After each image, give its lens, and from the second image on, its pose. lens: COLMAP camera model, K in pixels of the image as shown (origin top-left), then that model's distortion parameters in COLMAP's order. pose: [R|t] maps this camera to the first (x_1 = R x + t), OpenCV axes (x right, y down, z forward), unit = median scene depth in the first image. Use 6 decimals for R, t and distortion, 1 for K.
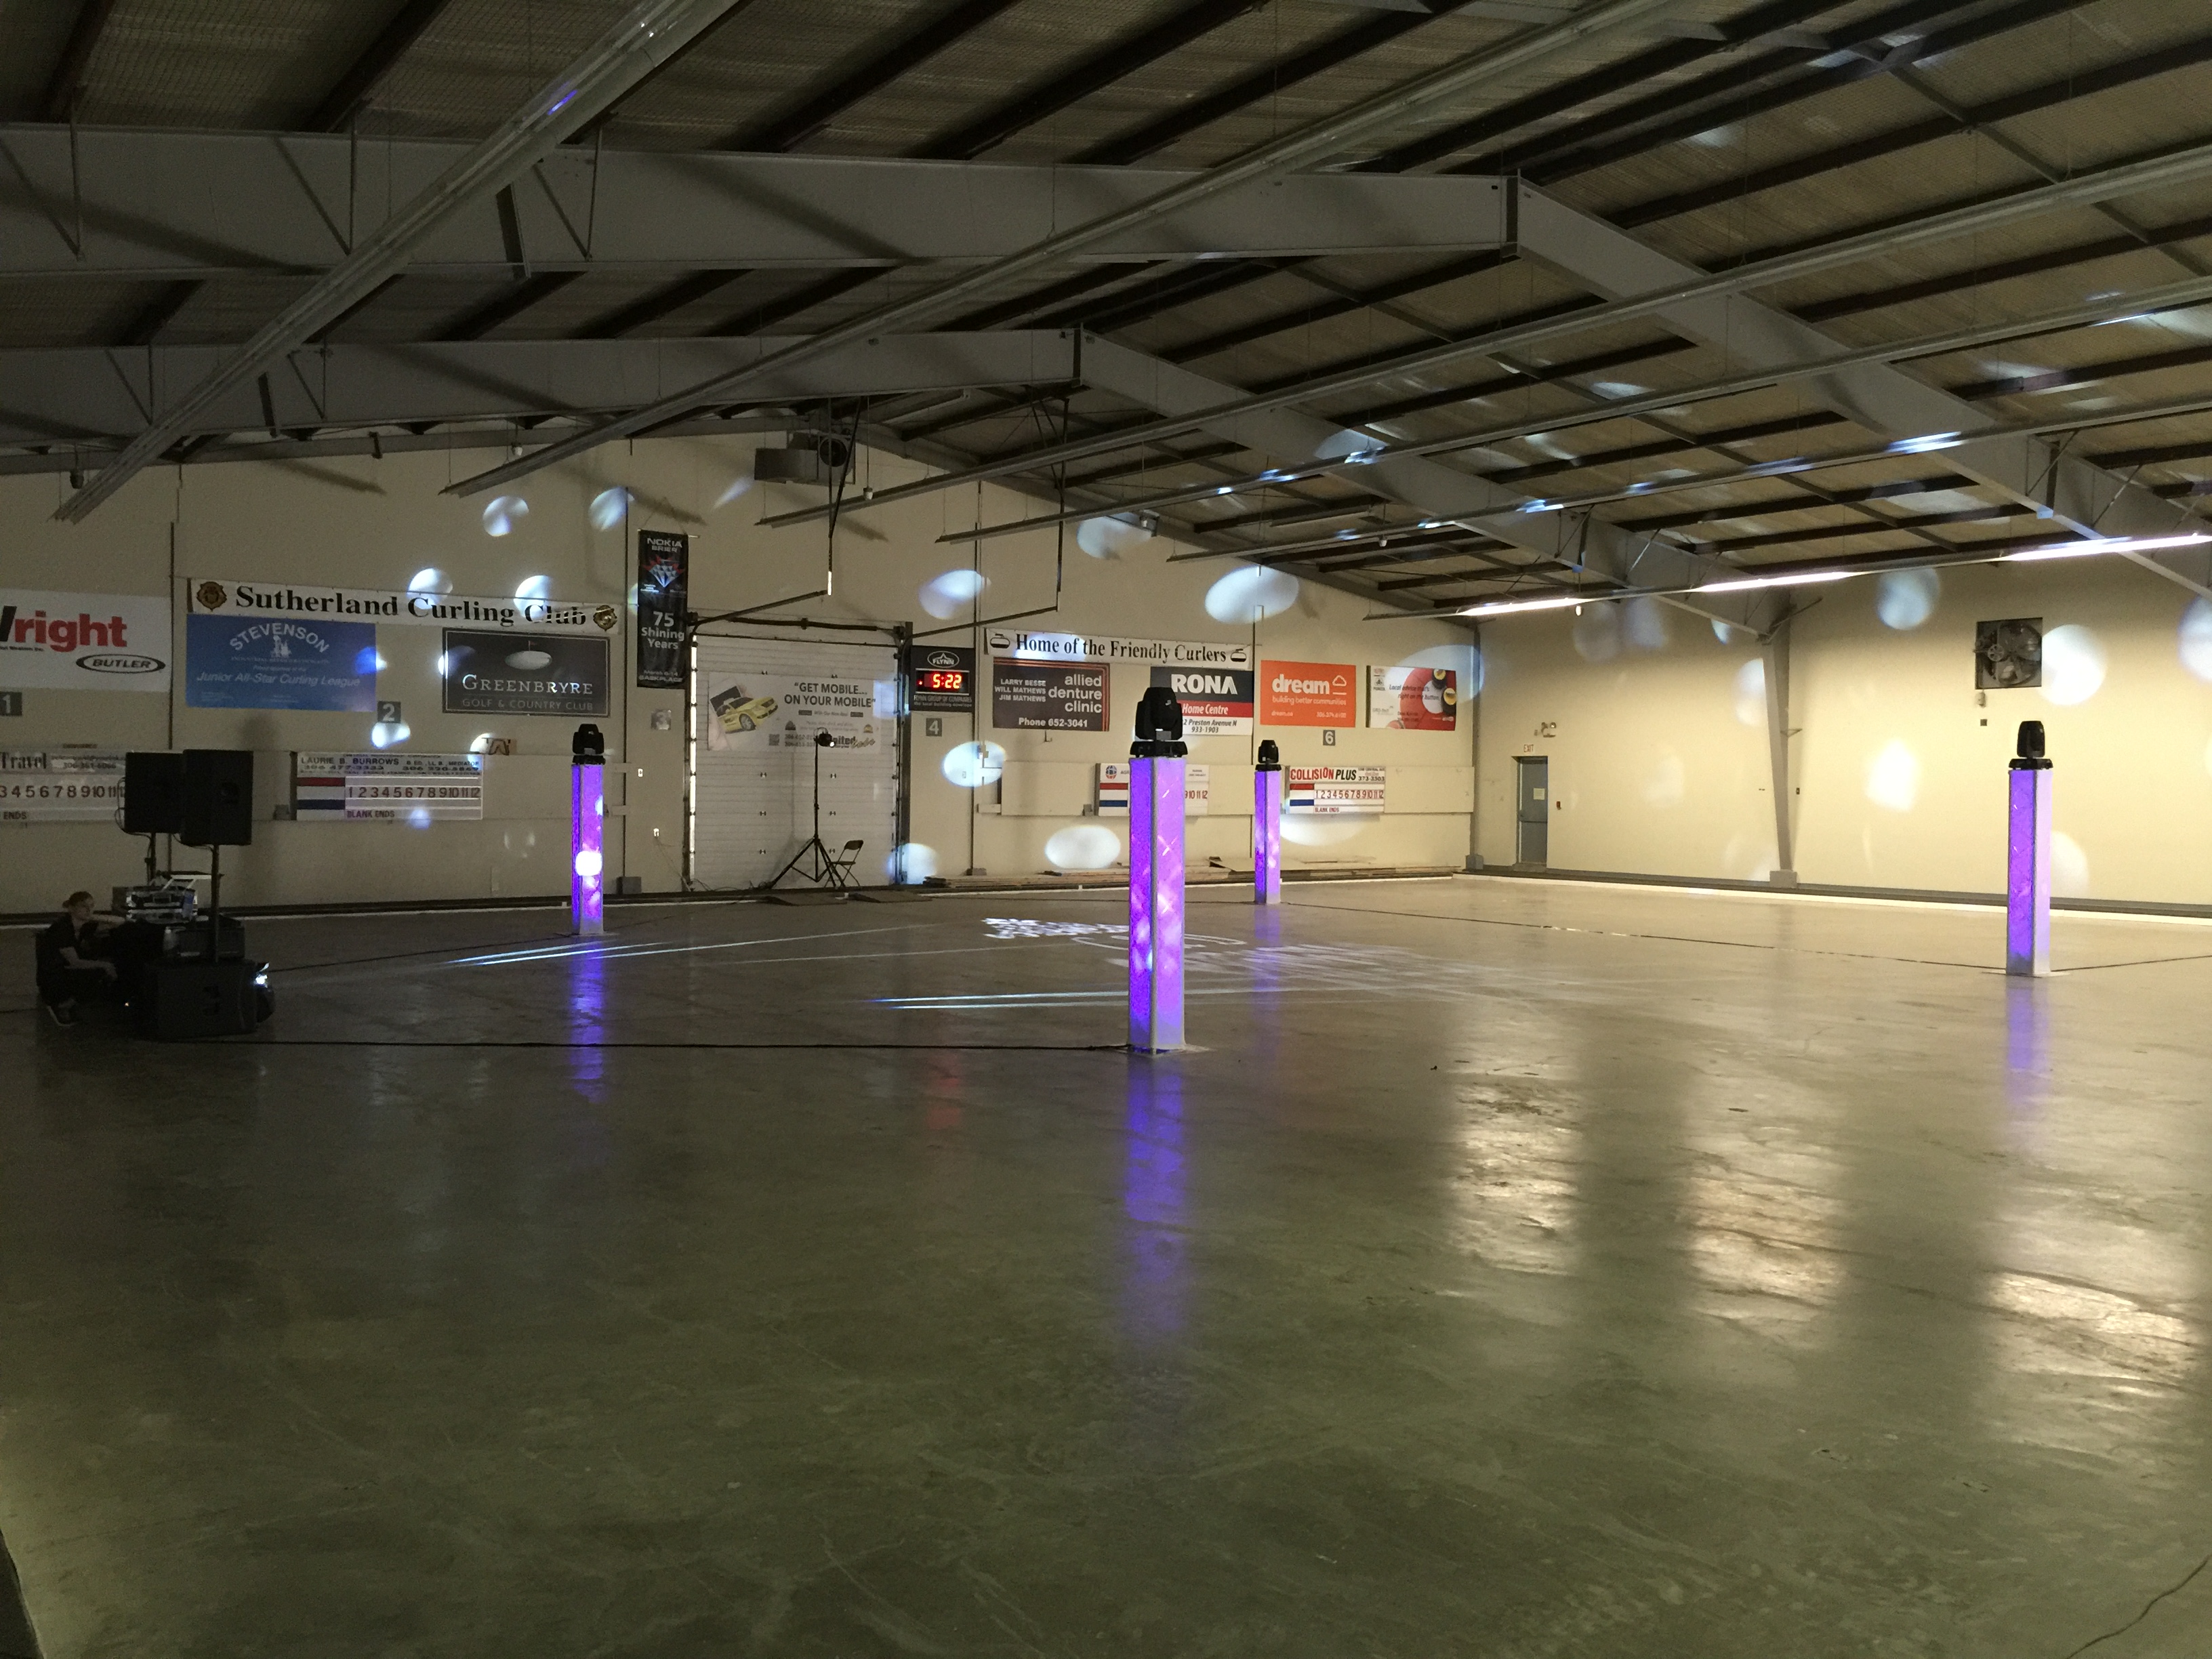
lens RADIAL K [[1887.9, 0, 1104.8], [0, 1887.9, 815.6], [0, 0, 1]] dist [0.085888, -0.119962]
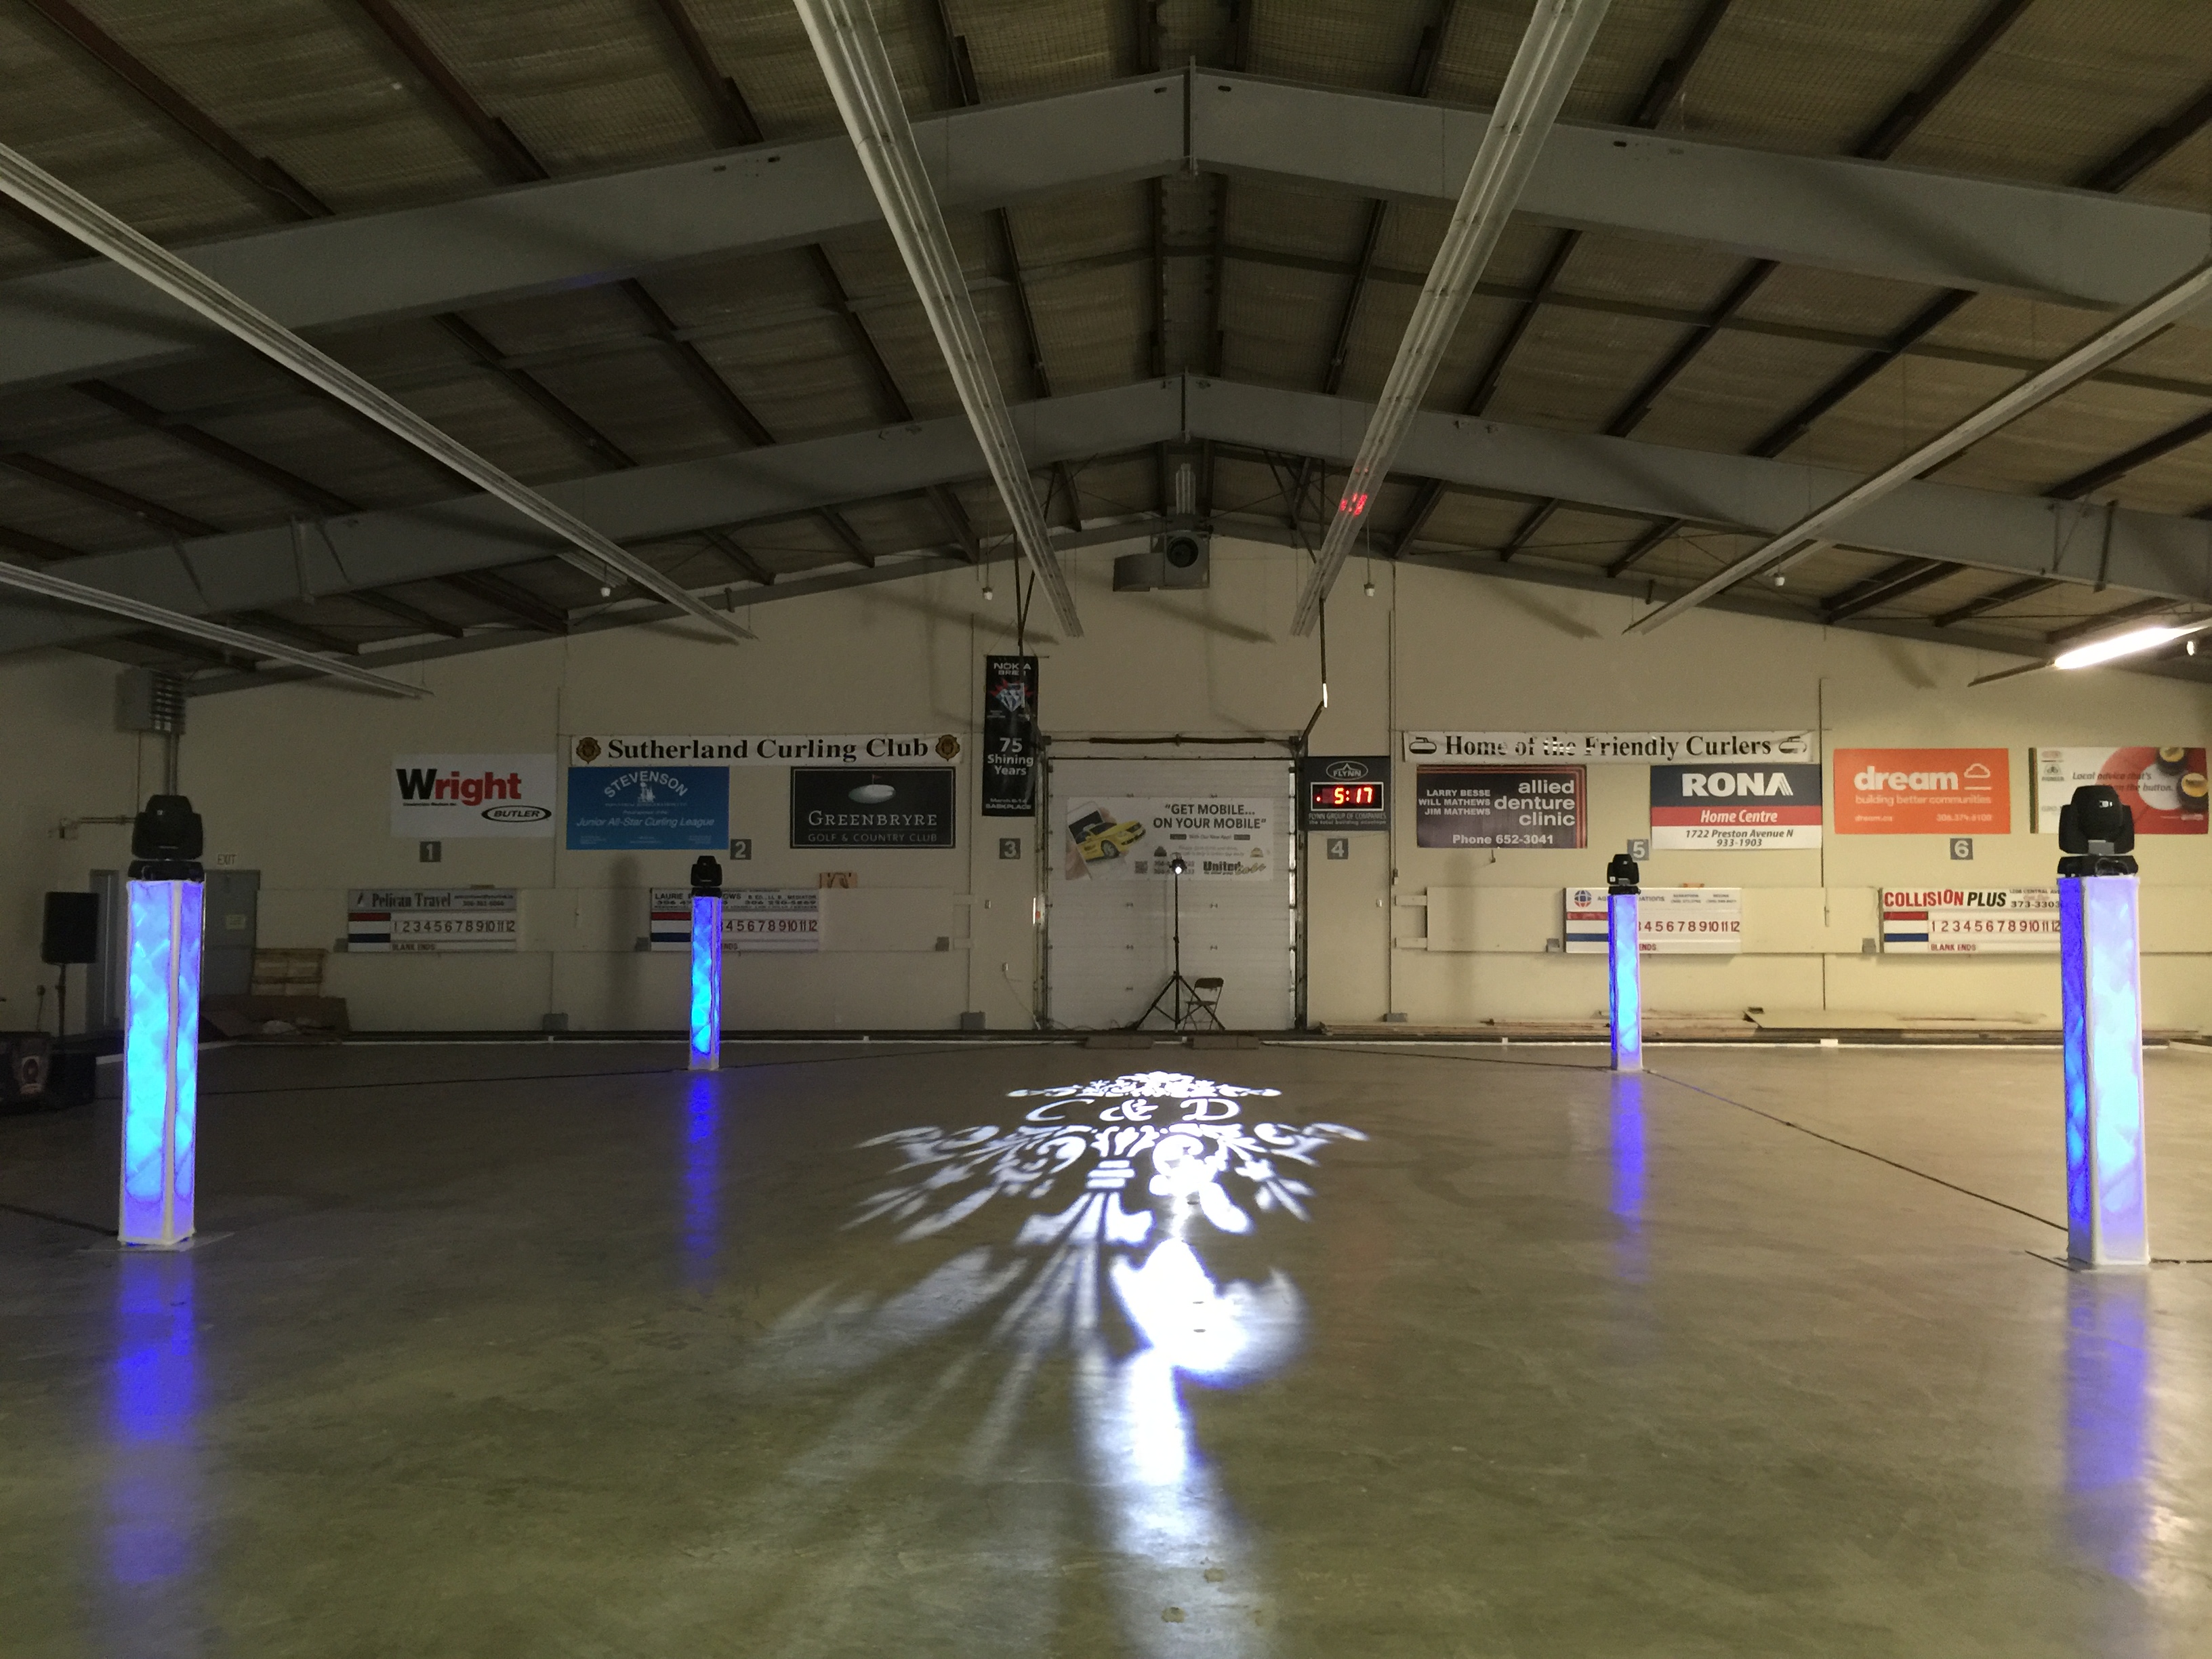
lens RADIAL K [[1887.9, 0, 1107.3], [0, 1887.9, 817.9], [0, 0, 1]] dist [0.085888, -0.119962]
pose [[0.795475, -0.036600, -0.604881, 0.368659], [-0.005297, 0.997716, -0.067336, -0.001935], [0.605964, 0.056768, 0.793464, 0.256005]]
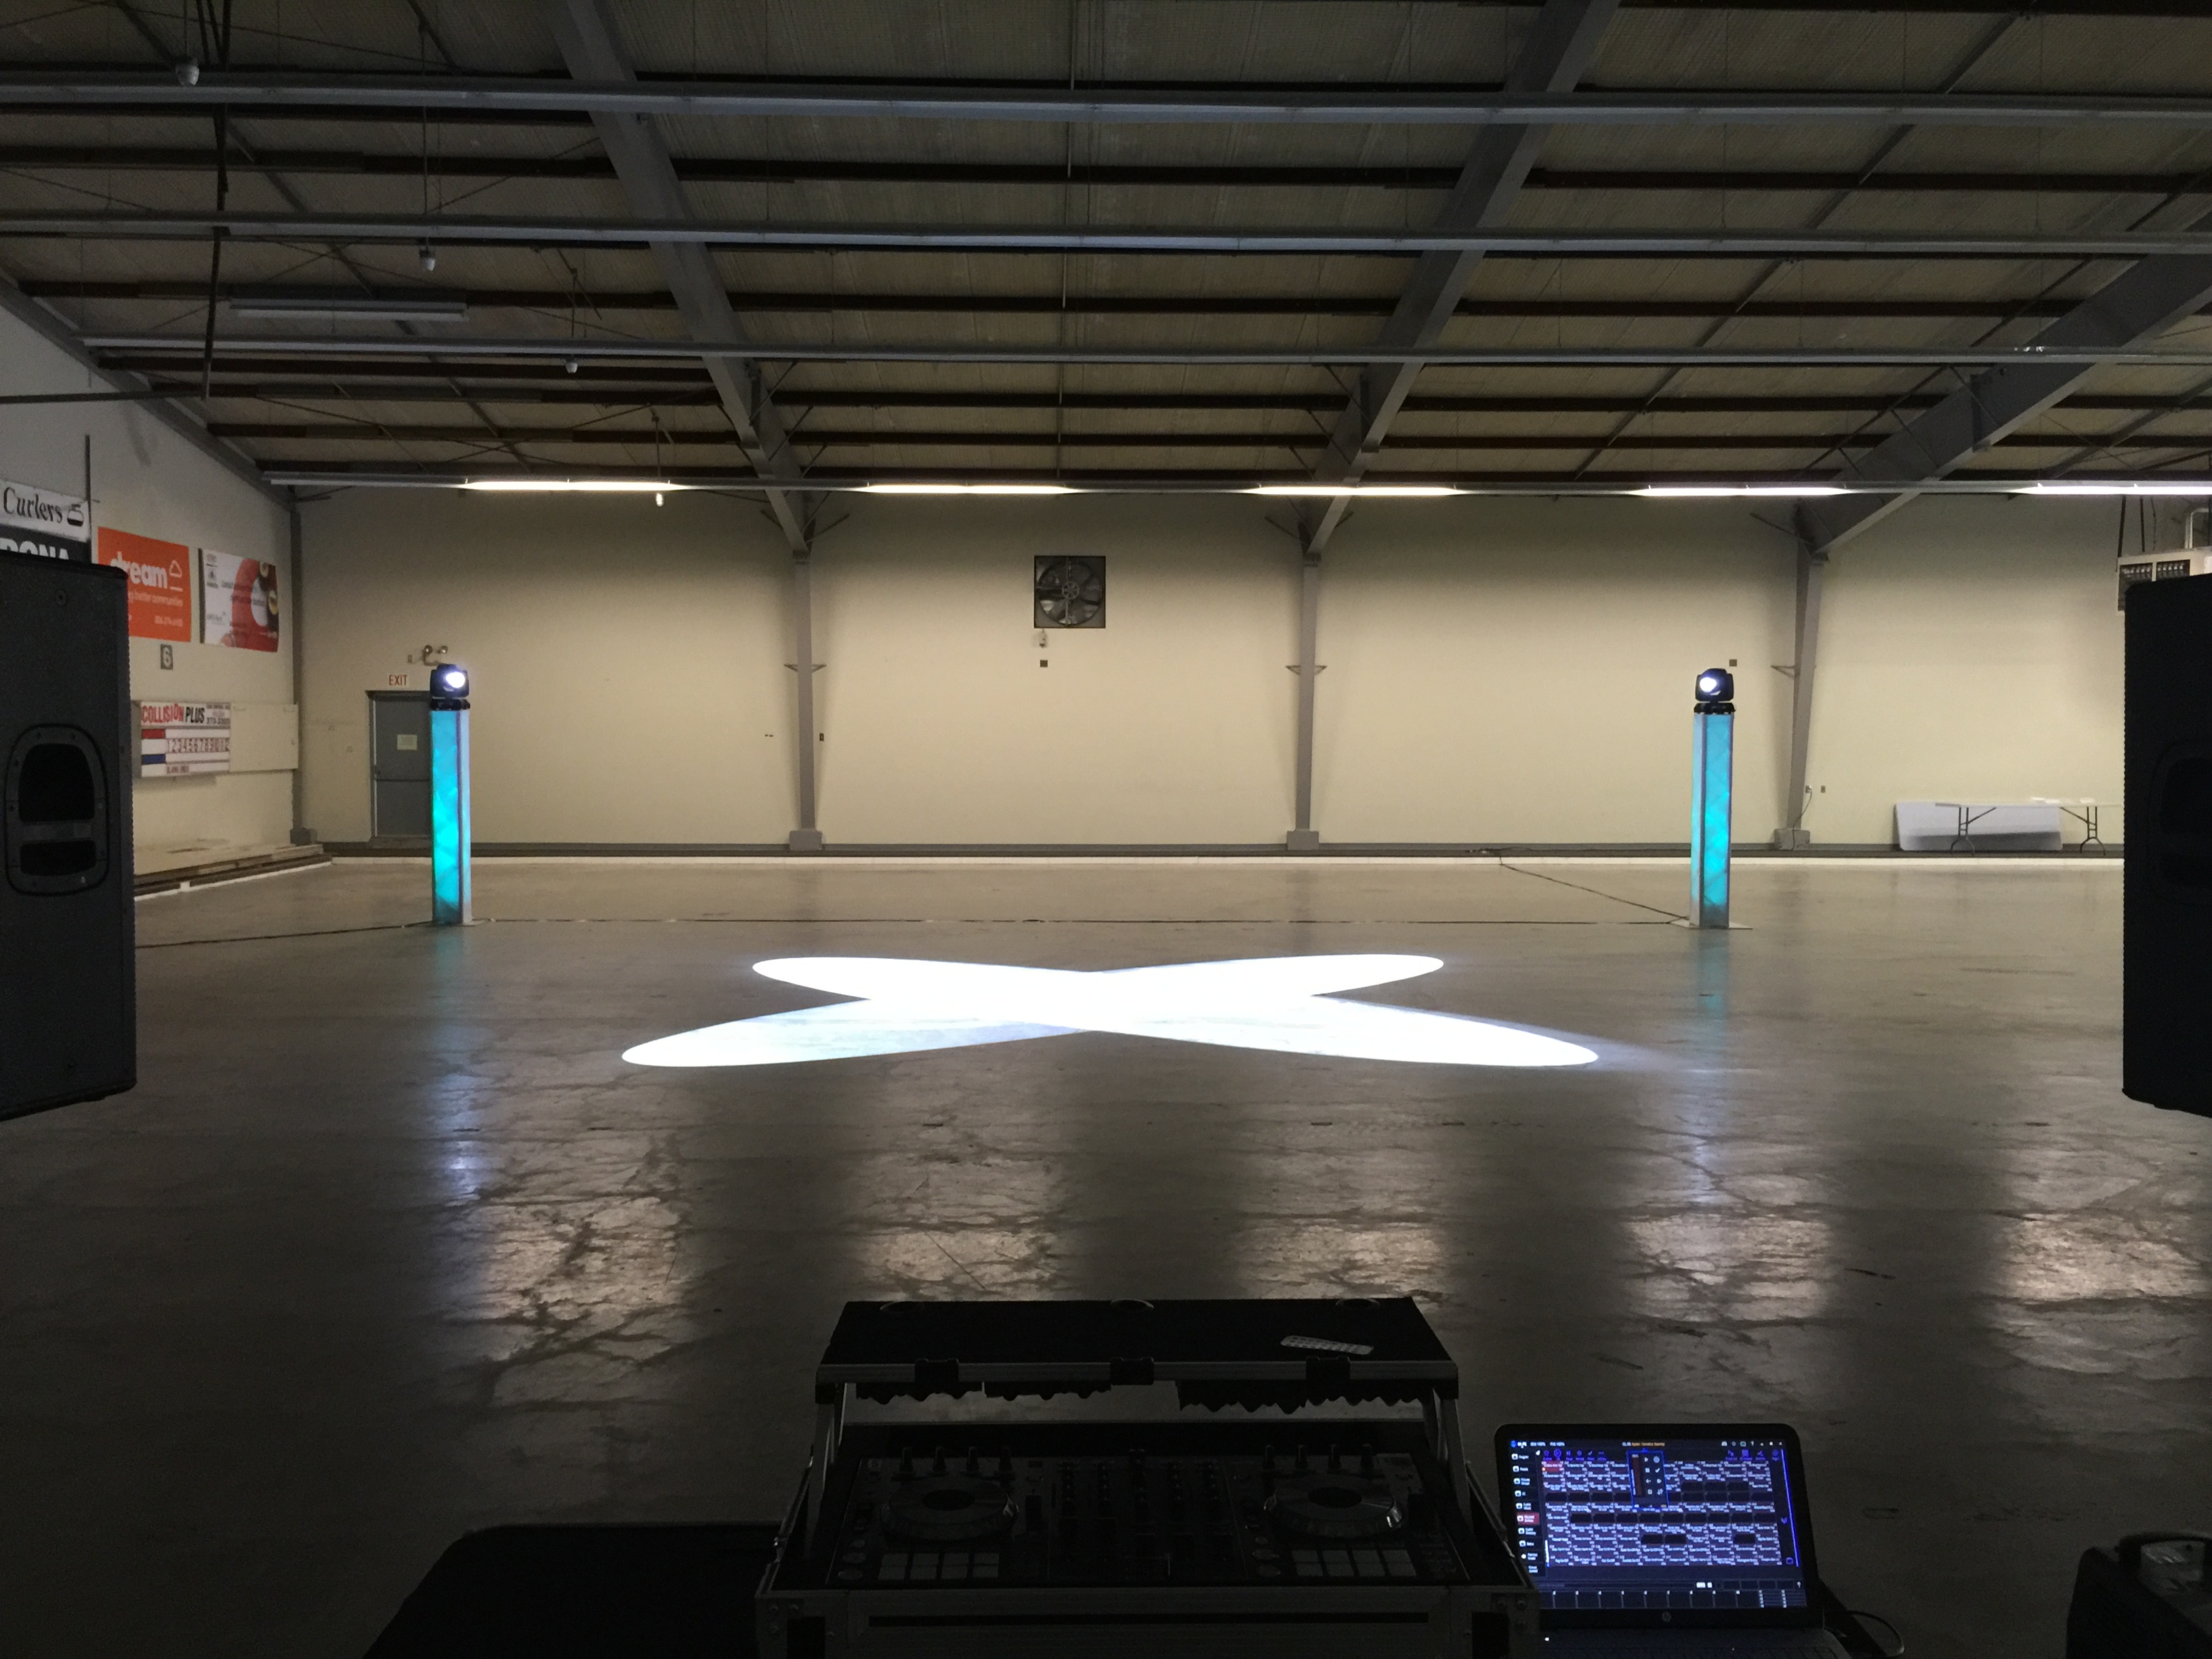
lens RADIAL K [[1887.9, 0, 1106.1], [0, 1887.9, 824.6], [0, 0, 1]] dist [0.085888, -0.119962]
pose [[0.545496, -0.045545, 0.836875, -0.307435], [0.015844, 0.998904, 0.044035, -0.009712], [-0.837964, -0.010762, 0.545620, 0.459189]]
